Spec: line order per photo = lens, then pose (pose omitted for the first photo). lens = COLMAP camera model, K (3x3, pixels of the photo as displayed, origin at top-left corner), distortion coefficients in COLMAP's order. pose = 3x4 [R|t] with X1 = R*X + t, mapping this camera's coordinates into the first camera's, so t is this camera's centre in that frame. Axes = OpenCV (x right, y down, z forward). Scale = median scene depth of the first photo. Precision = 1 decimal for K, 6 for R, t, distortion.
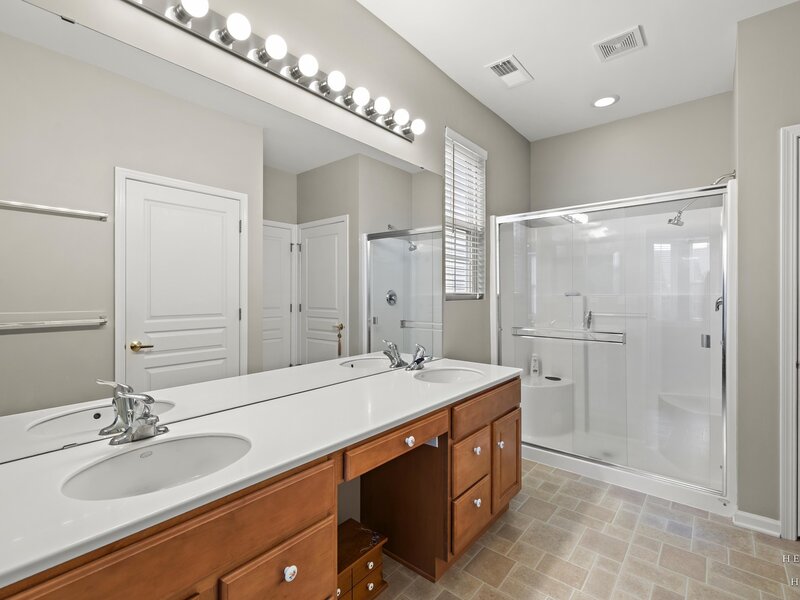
lens RADIAL K [[376.5, 0, 398.1], [0, 376.5, 300.4], [0, 0, 1]] dist [-0.000289, -0.000004]
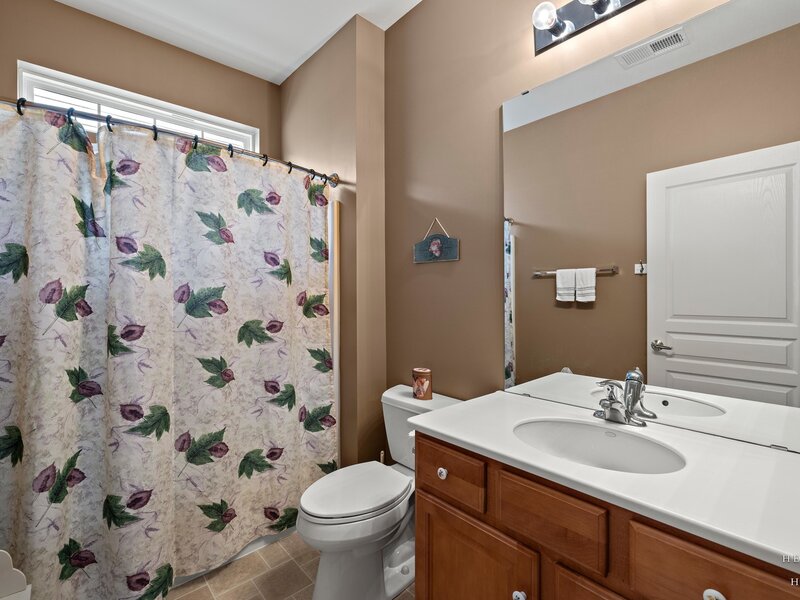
lens RADIAL K [[376.5, 0, 398.1], [0, 376.5, 300.4], [0, 0, 1]] dist [-0.000289, -0.000004]
pose [[-0.137922, 0.022609, -0.990185, 0.493745], [0.004532, 0.999743, 0.022196, -0.025800], [0.990433, -0.001426, -0.137989, 0.474440]]
